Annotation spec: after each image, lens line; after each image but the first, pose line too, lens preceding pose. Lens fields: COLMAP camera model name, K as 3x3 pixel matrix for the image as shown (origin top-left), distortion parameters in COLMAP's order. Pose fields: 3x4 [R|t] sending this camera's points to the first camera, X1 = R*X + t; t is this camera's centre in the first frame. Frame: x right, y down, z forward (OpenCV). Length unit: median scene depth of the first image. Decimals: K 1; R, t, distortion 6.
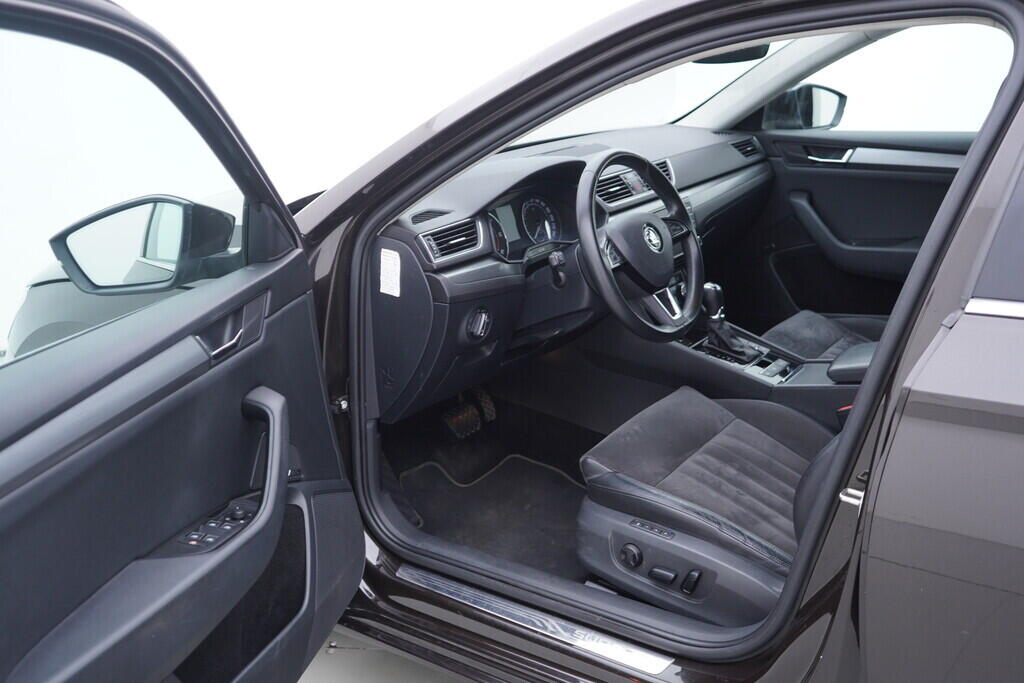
lens RADIAL K [[1054.1, 0, 523.5], [0, 1054.1, 339.3], [0, 0, 1]] dist [-0.007969, 0.000000]
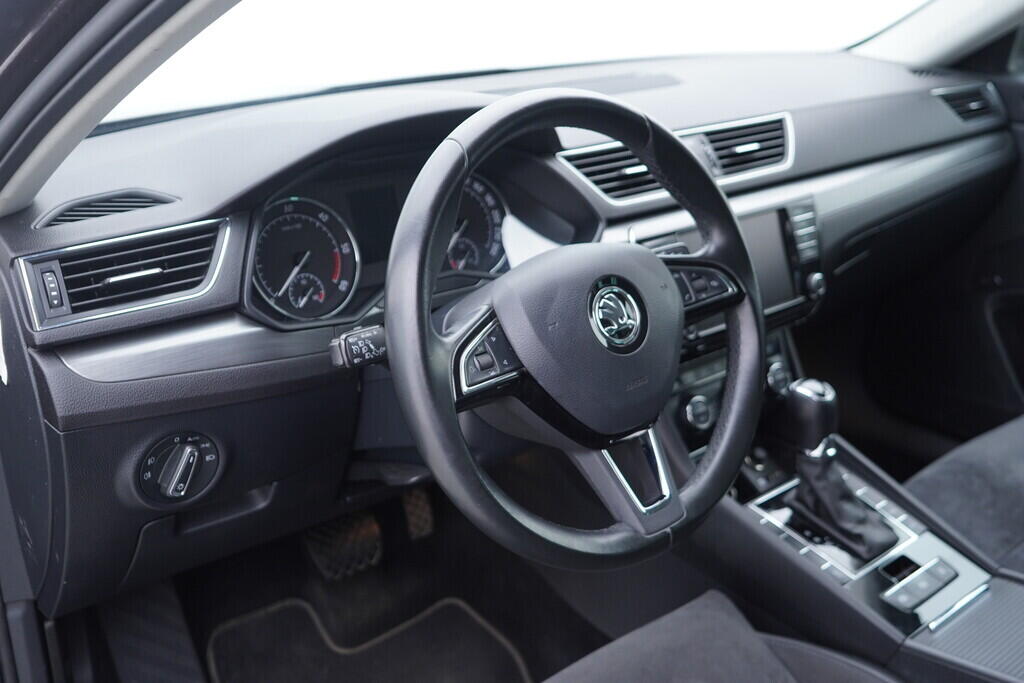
lens RADIAL K [[1054.1, 0, 504.1], [0, 1054.1, 343.2], [0, 0, 1]] dist [-0.007969, 0.000000]
pose [[0.964554, 0.134753, -0.226888, 0.149933], [-0.116624, 0.988947, 0.091557, -0.100821], [0.236717, -0.061851, 0.969608, 0.506592]]
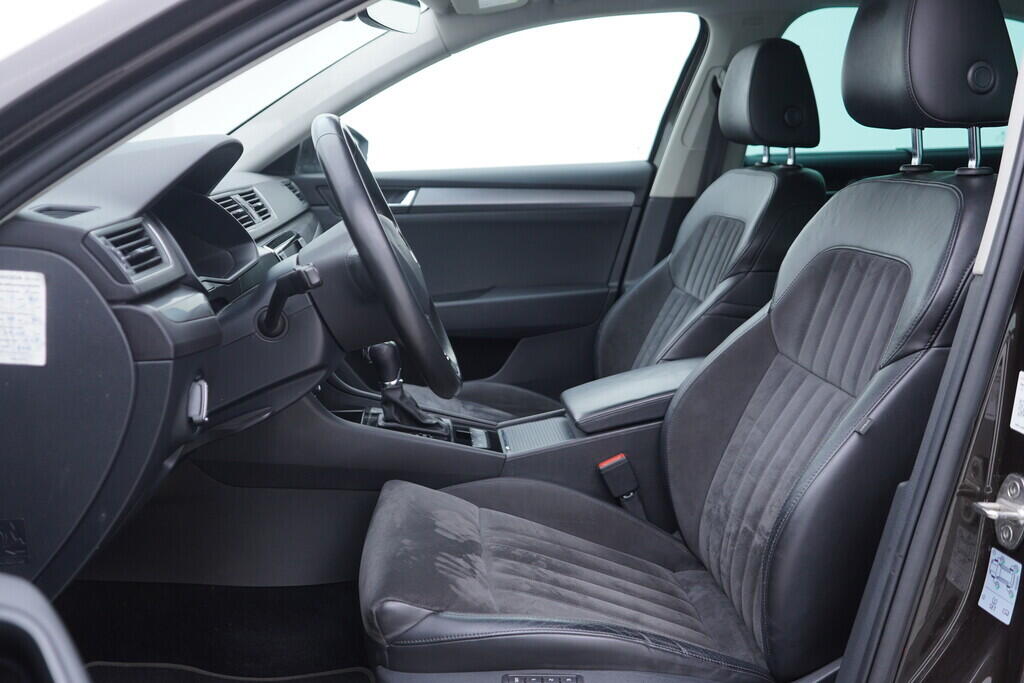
lens RADIAL K [[1054.1, 0, 509.9], [0, 1054.1, 338.4], [0, 0, 1]] dist [-0.007969, 0.000000]
pose [[0.767230, -0.092295, 0.634696, -0.215811], [0.185291, 0.979292, -0.081578, 0.023164], [-0.614023, 0.180193, 0.768444, 0.397059]]
